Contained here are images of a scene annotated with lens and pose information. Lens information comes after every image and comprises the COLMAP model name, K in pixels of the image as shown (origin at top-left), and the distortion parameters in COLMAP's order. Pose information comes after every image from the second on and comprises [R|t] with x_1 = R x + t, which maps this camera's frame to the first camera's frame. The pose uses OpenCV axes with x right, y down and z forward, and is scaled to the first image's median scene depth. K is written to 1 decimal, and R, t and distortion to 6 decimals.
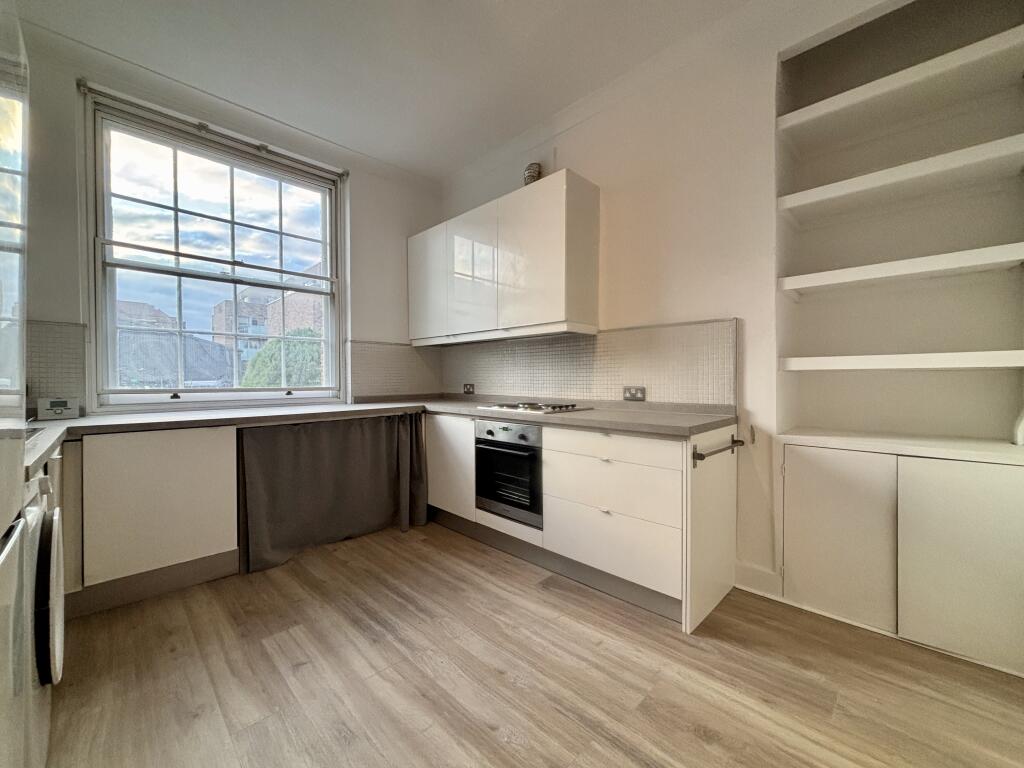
lens RADIAL K [[412.9, 0, 509.6], [0, 412.9, 382.8], [0, 0, 1]] dist [0.001026, -0.001111]
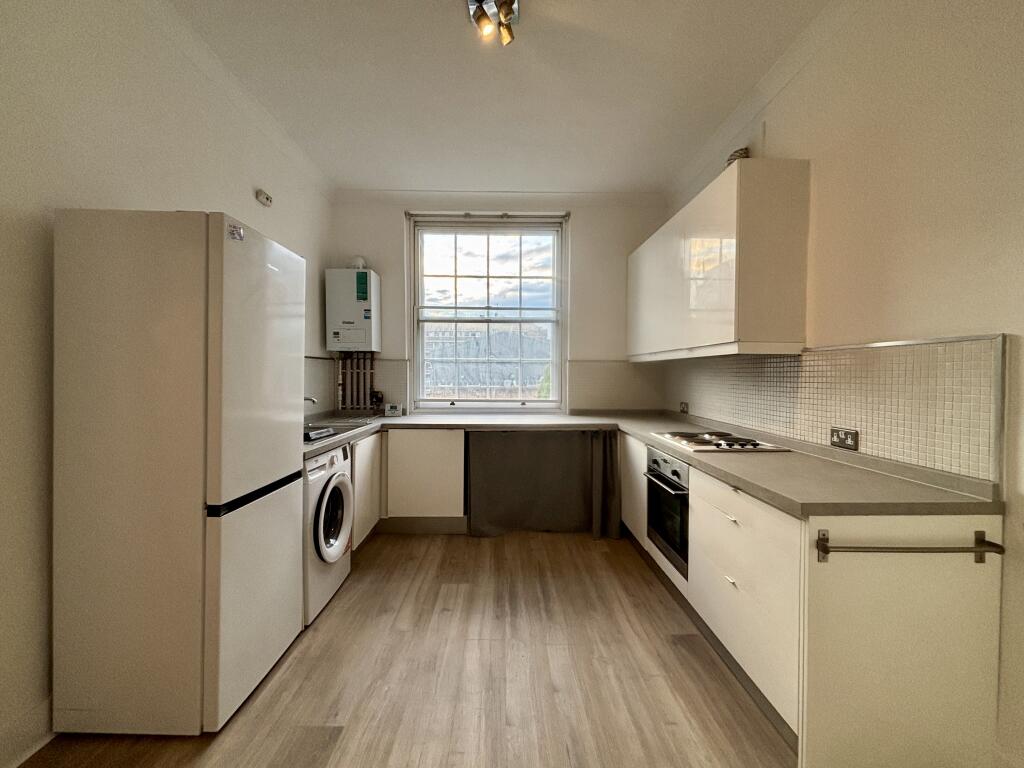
lens RADIAL K [[412.9, 0, 509.6], [0, 412.9, 382.8], [0, 0, 1]] dist [0.001026, -0.001111]
pose [[0.721919, 0.021807, -0.691634, 0.381699], [-0.014779, 0.999761, 0.016097, -0.074029], [0.691820, -0.001399, 0.722069, 0.082299]]
